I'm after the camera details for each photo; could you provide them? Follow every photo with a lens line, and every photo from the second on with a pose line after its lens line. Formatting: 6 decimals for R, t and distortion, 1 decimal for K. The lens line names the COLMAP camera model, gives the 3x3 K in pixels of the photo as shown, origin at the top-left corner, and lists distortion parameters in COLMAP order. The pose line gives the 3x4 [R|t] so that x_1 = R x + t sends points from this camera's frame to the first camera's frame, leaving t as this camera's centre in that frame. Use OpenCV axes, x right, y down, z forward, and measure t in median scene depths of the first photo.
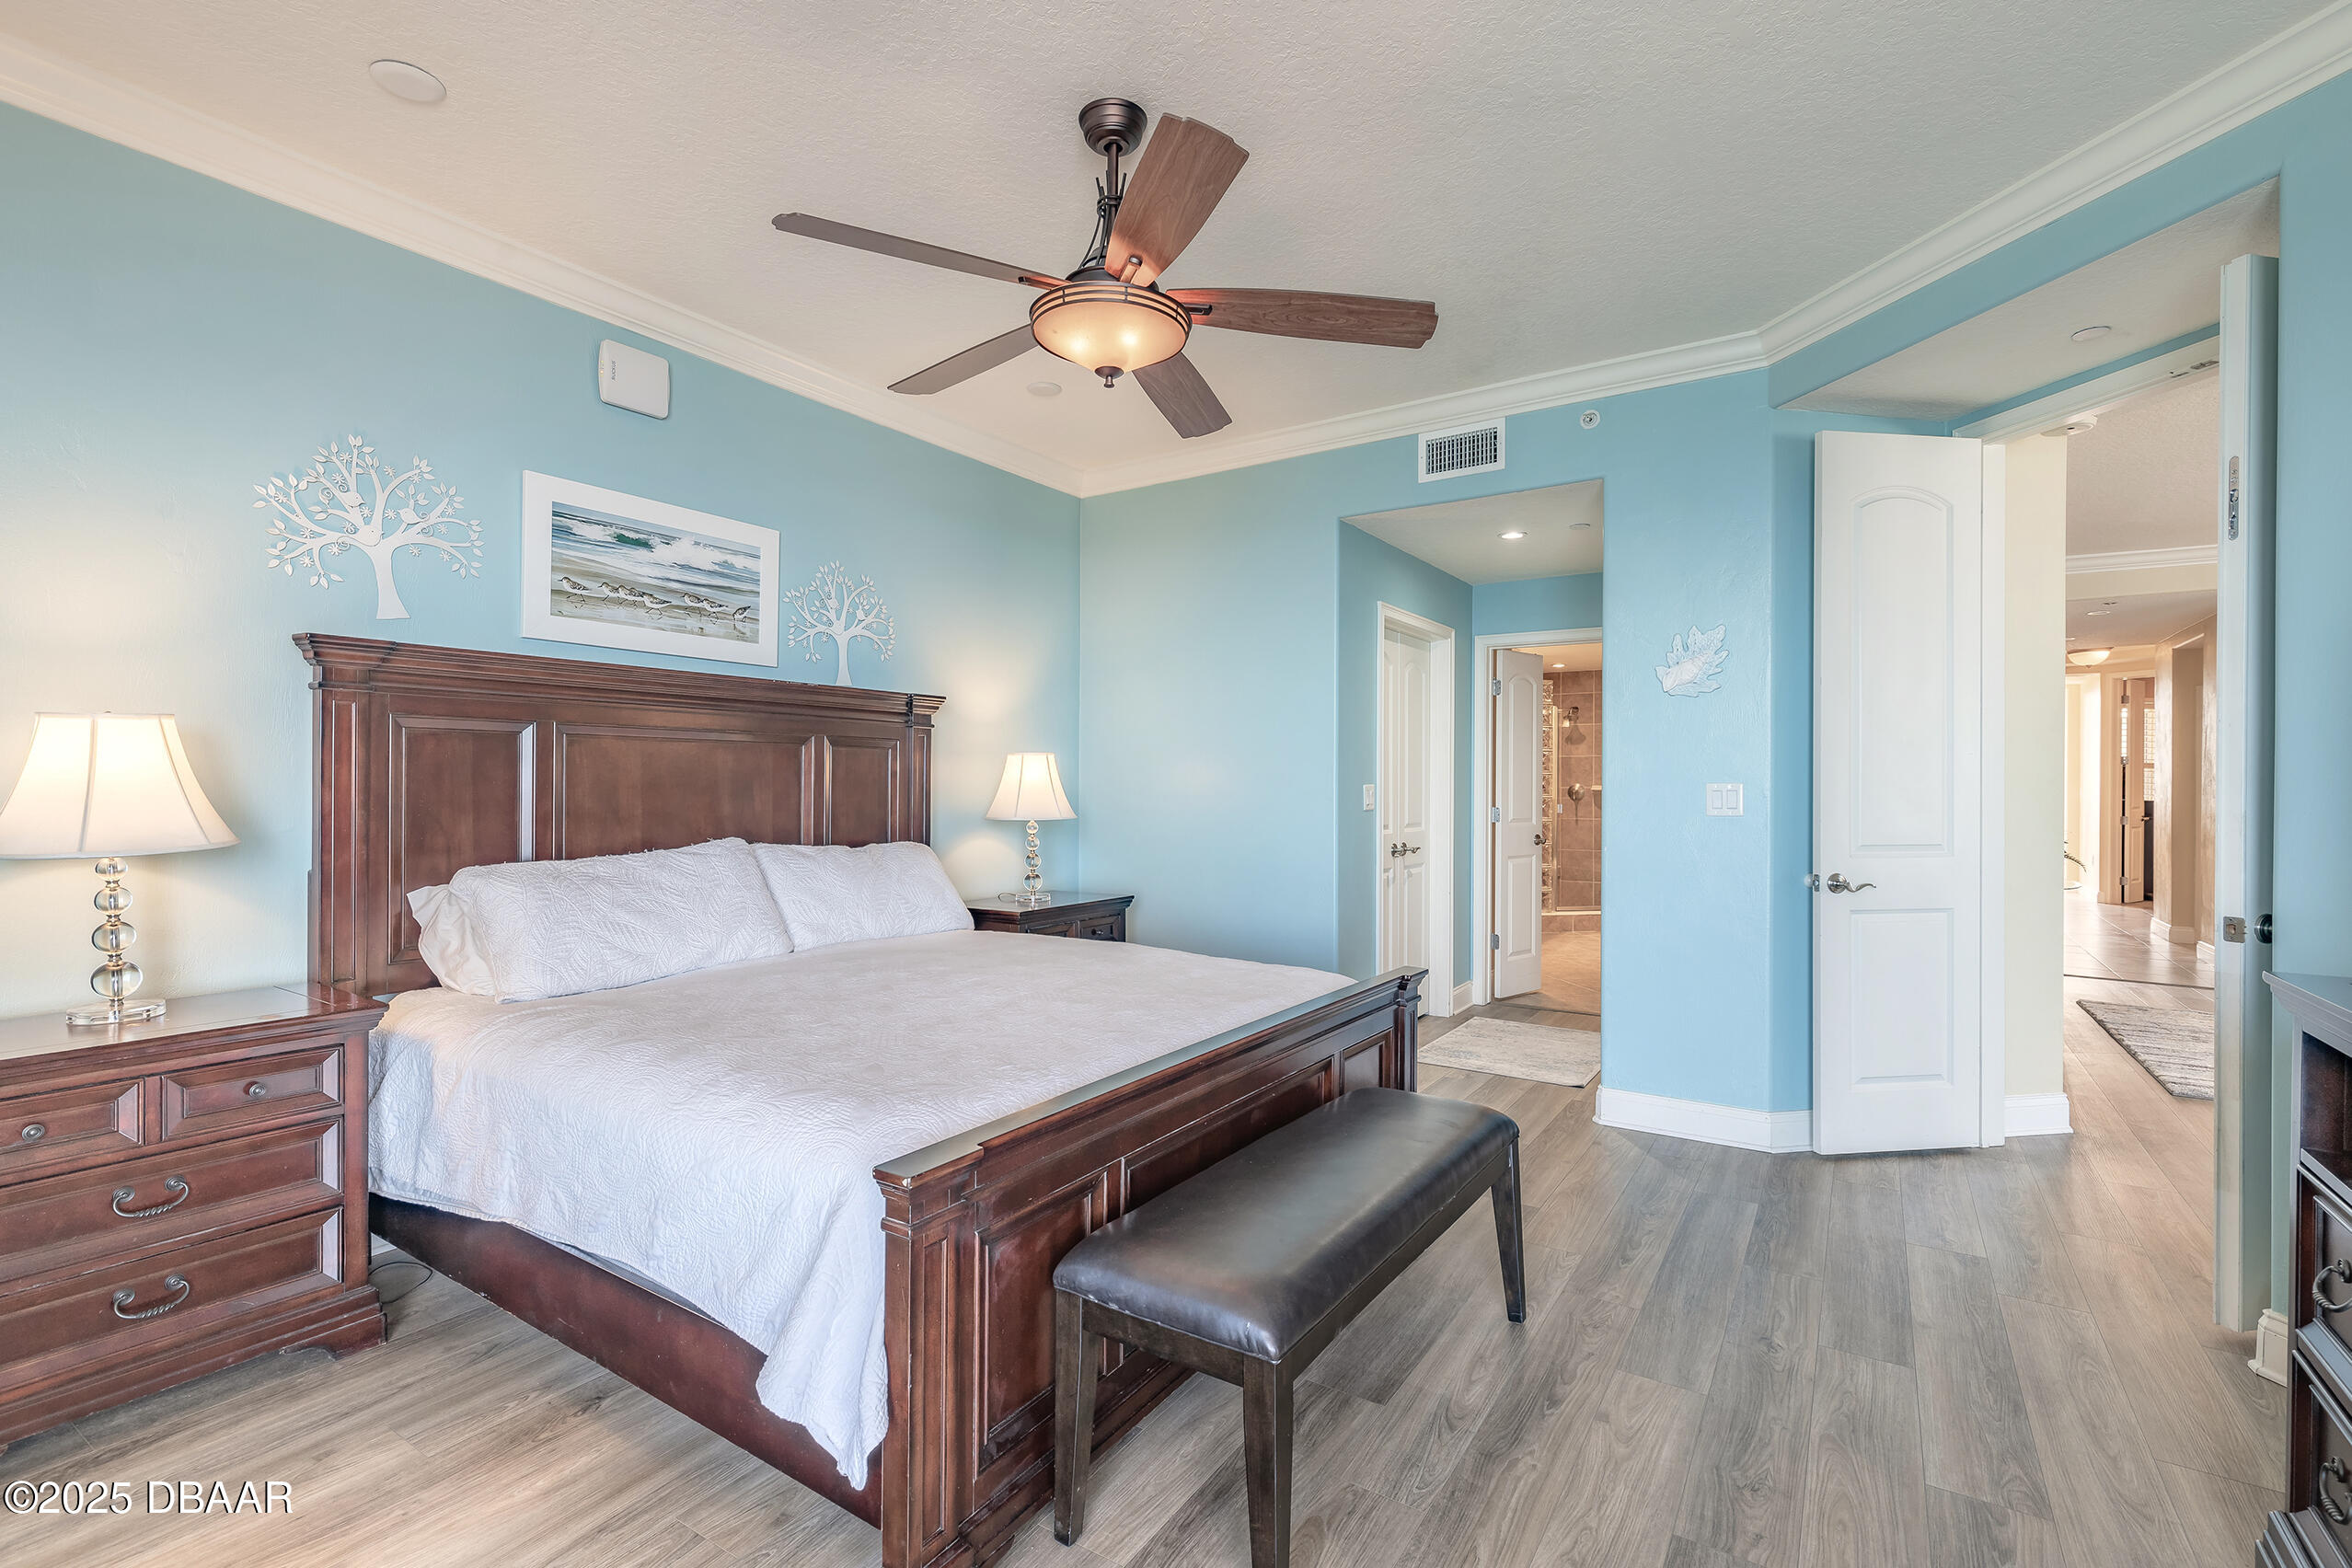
lens RADIAL K [[1069.2, 0, 1180.1], [0, 1069.2, 787.8], [0, 0, 1]] dist [0.007742, -0.001208]
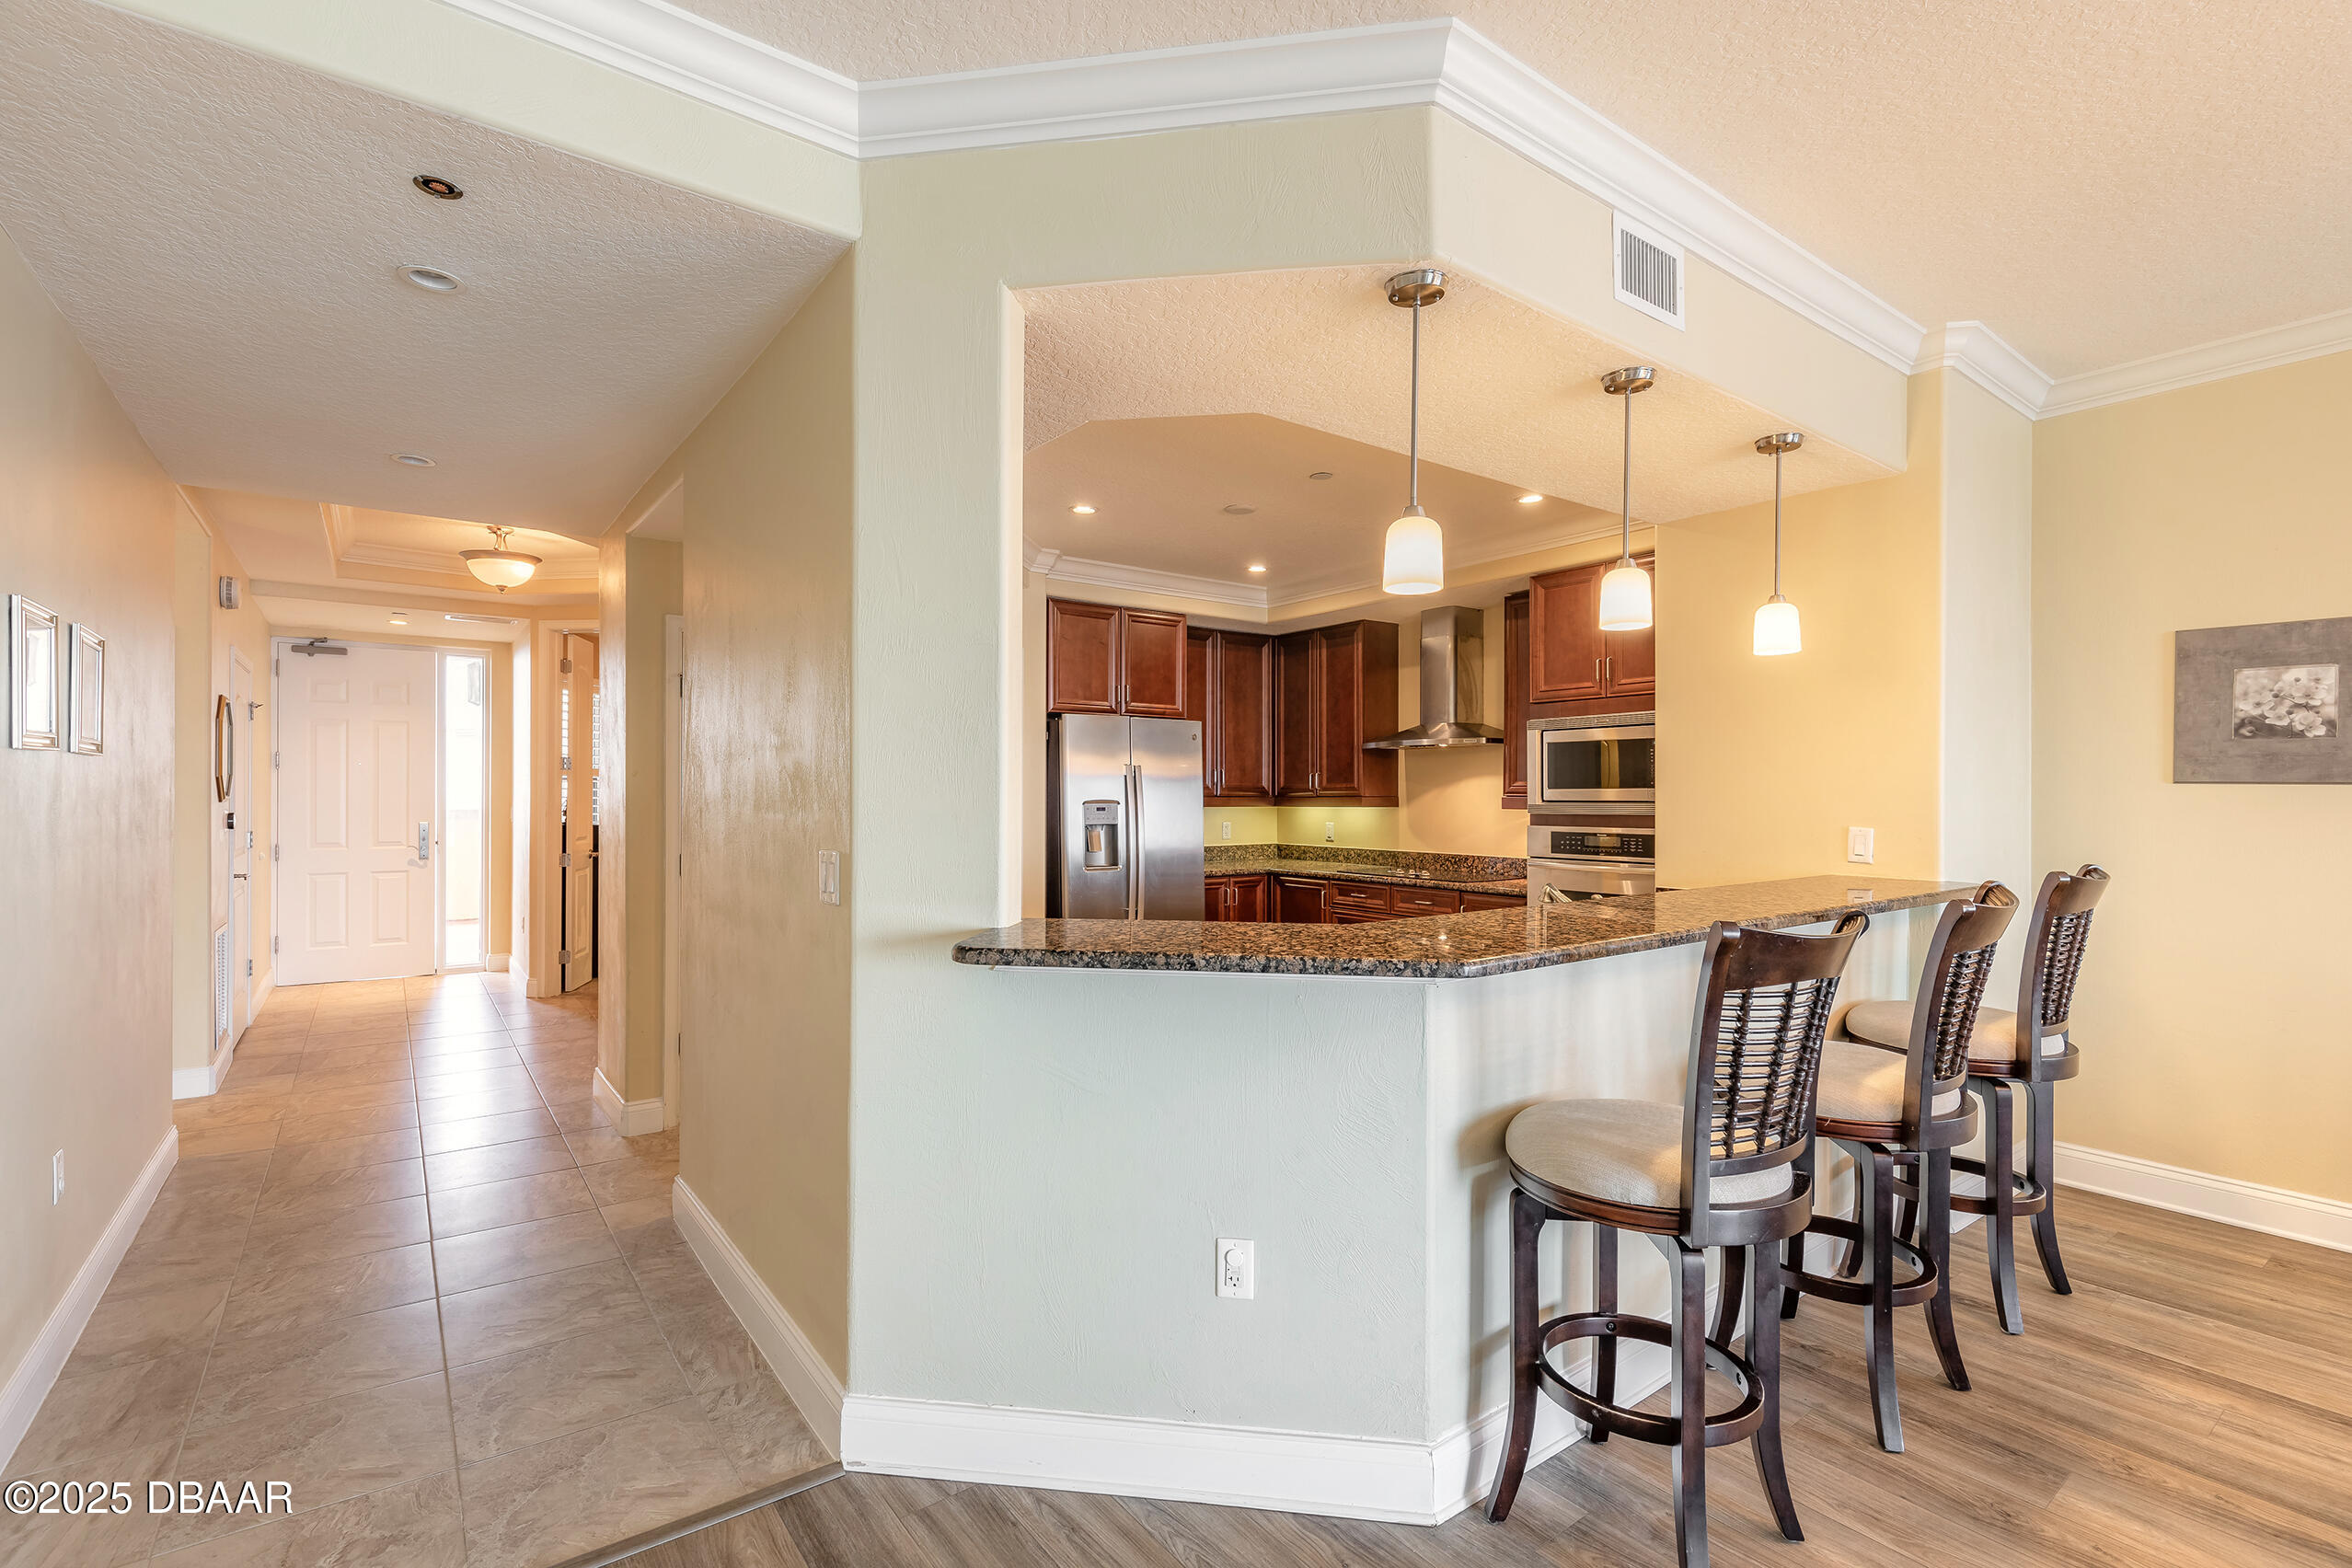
lens RADIAL K [[1069.2, 0, 1187.3], [0, 1069.2, 790.3], [0, 0, 1]] dist [0.007742, -0.001208]
pose [[0.341399, 0.000984, 0.939918, 0.412160], [-0.003835, 0.999993, 0.000346, -0.012136], [-0.939911, -0.003723, 0.341400, 0.442565]]
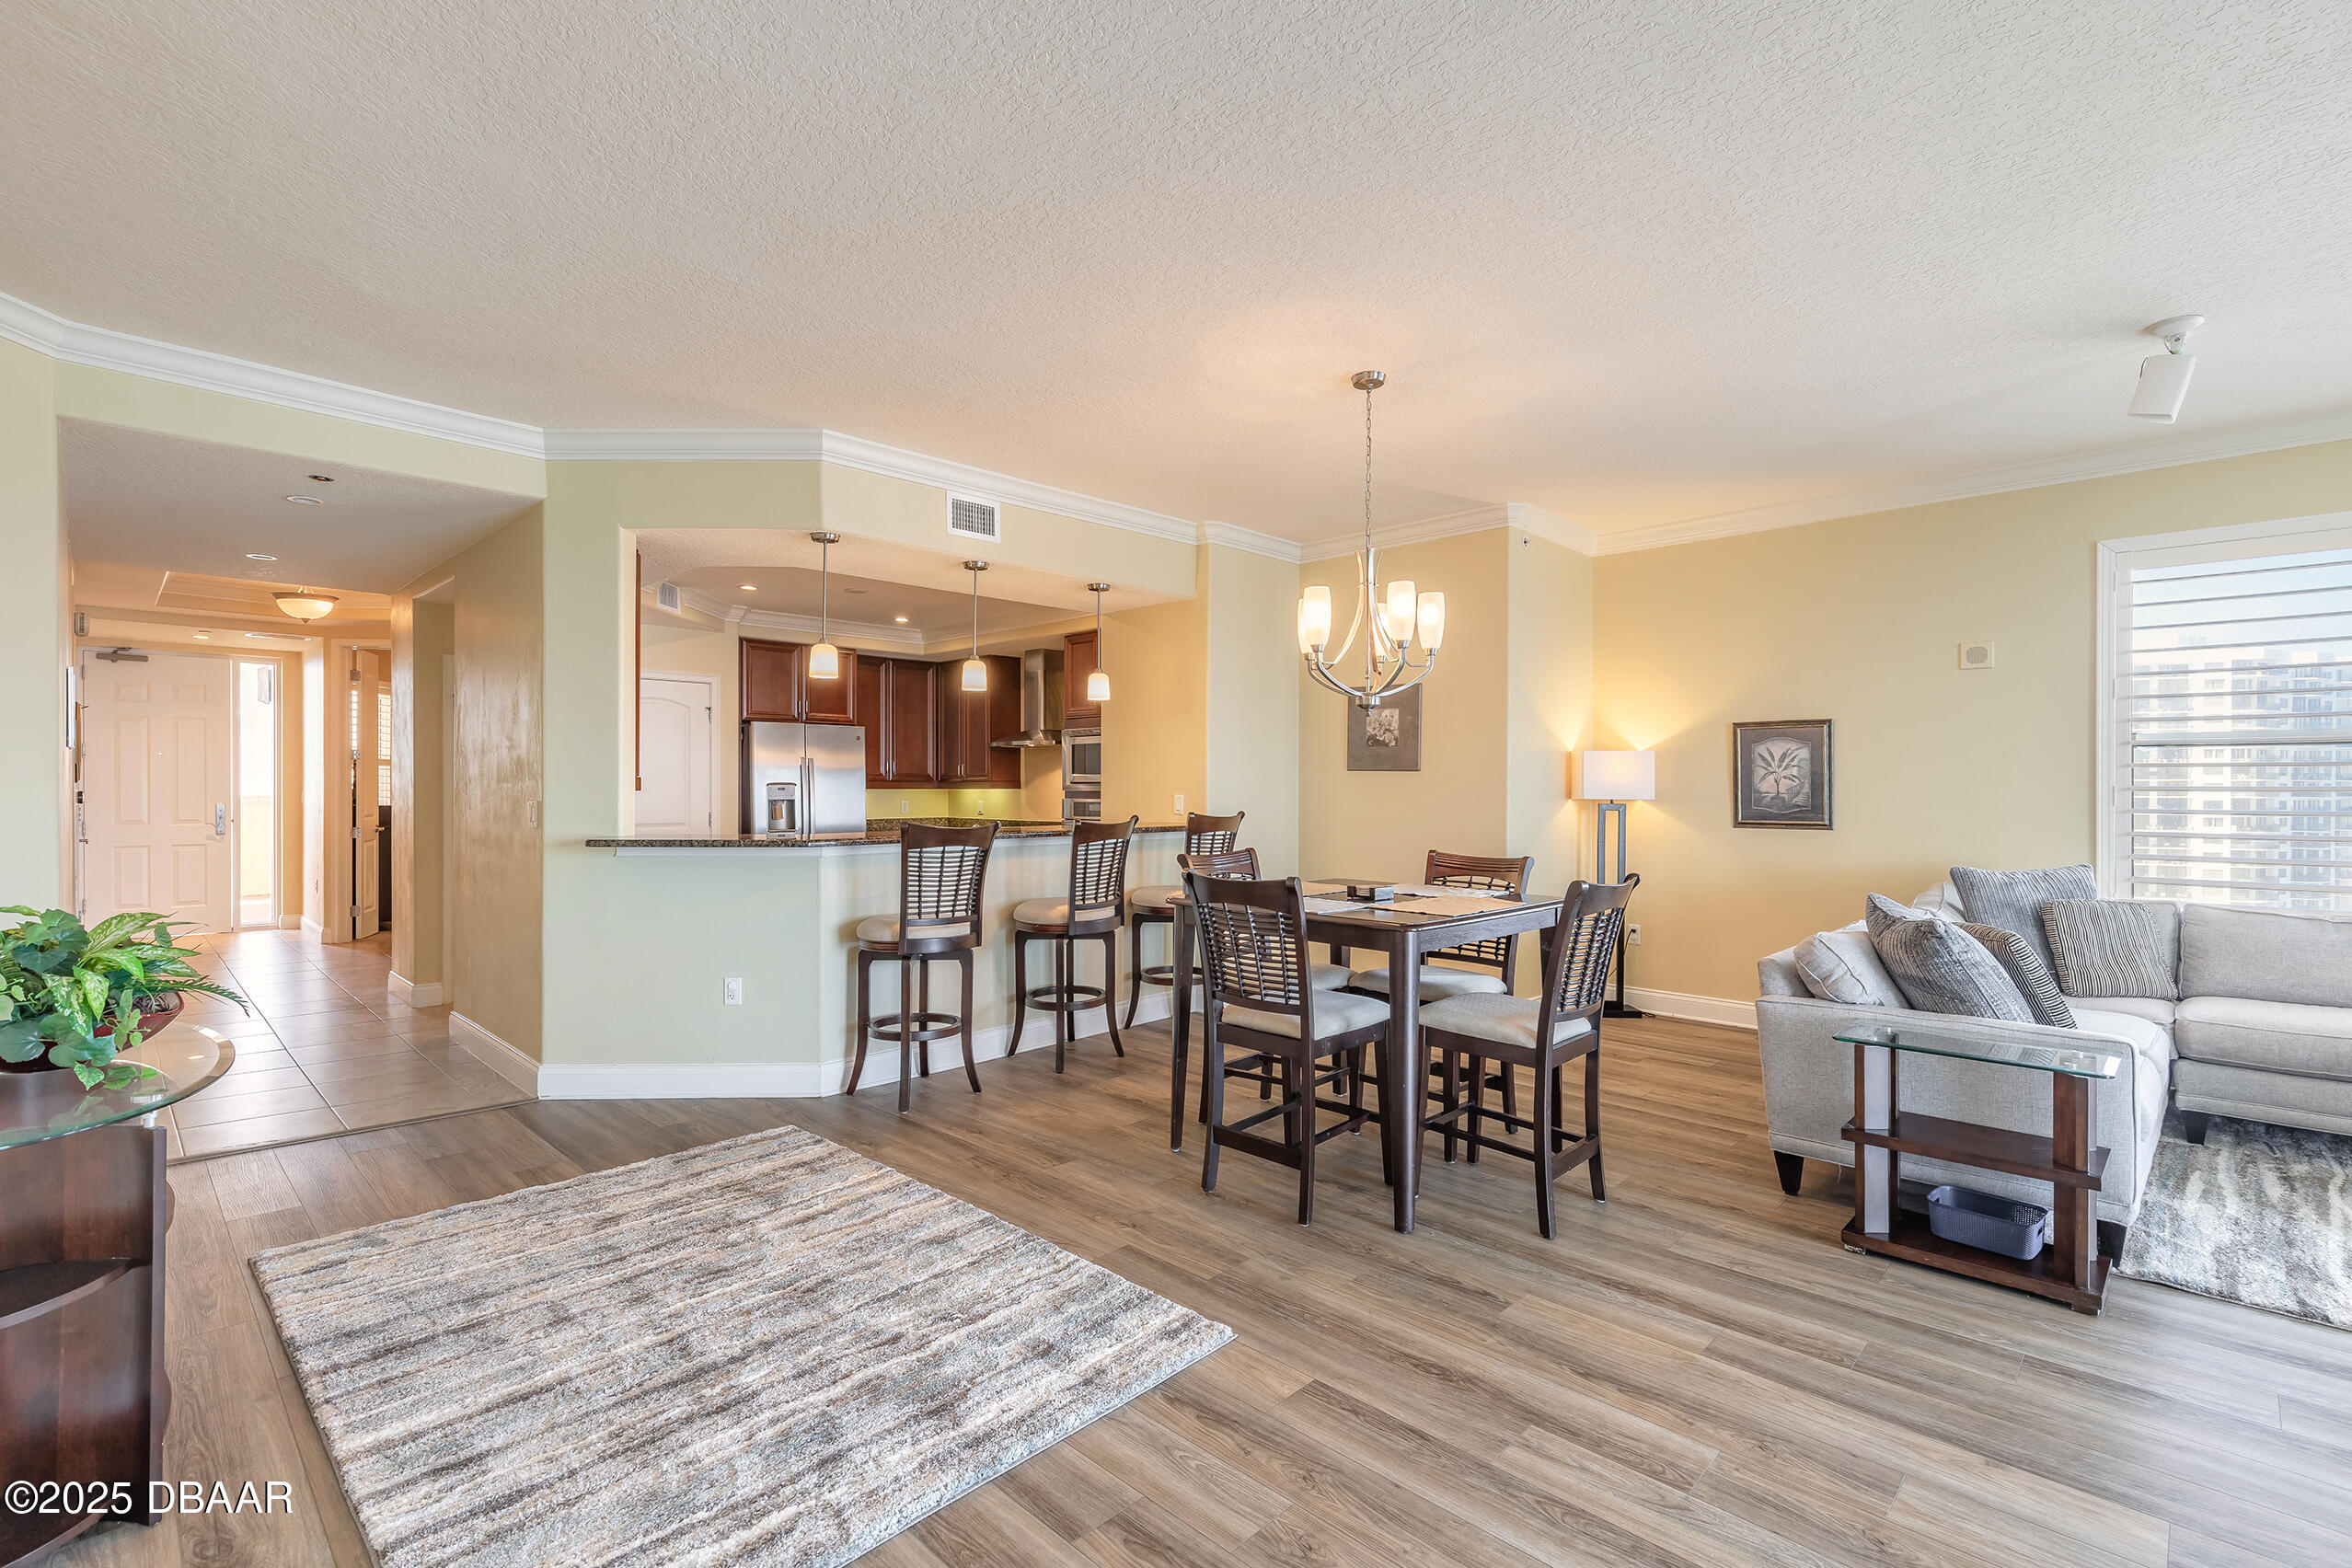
lens RADIAL K [[1069.2, 0, 1189.4], [0, 1069.2, 791.0], [0, 0, 1]] dist [0.007742, -0.001208]
pose [[0.195124, -0.005347, 0.980764, 0.234090], [-0.004665, 0.999969, 0.006380, -0.007693], [-0.980768, -0.005820, 0.195093, 0.256388]]
